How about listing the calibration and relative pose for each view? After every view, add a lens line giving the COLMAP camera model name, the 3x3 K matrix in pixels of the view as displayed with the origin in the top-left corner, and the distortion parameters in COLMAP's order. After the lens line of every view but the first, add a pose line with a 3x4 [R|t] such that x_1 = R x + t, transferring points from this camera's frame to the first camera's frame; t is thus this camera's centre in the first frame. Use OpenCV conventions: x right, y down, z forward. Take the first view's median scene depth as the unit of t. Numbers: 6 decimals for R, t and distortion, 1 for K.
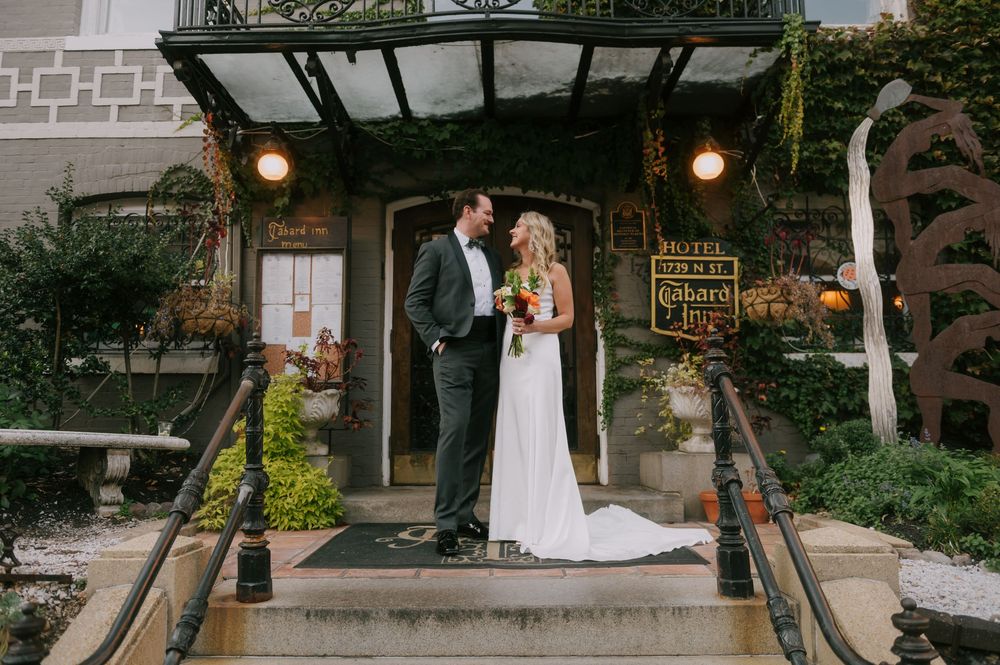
lens RADIAL K [[714.3, 0, 500.0], [0, 714.3, 332.5], [0, 0, 1]] dist [-0.002180, -0.007127]
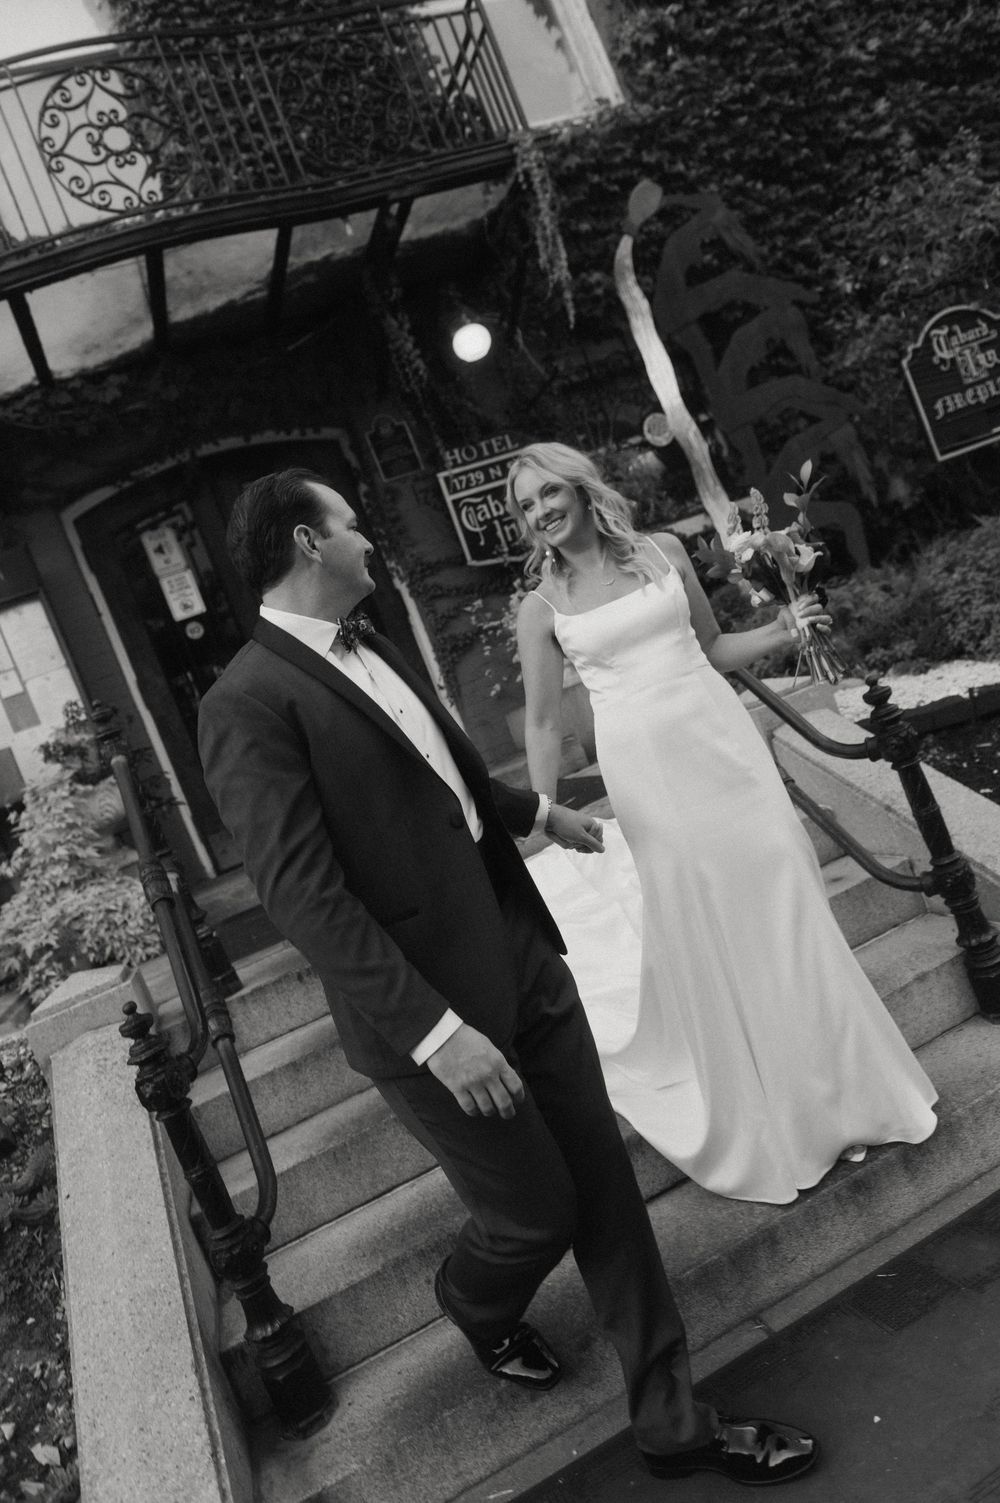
lens RADIAL K [[1073.6, 0, 502.7], [0, 1073.6, 744.0], [0, 0, 1]] dist [-0.002180, -0.007127]
pose [[0.890040, -0.358564, 0.281533, -0.163767], [0.322652, 0.931735, 0.166632, -0.004843], [-0.322062, -0.057472, 0.944972, -0.155247]]
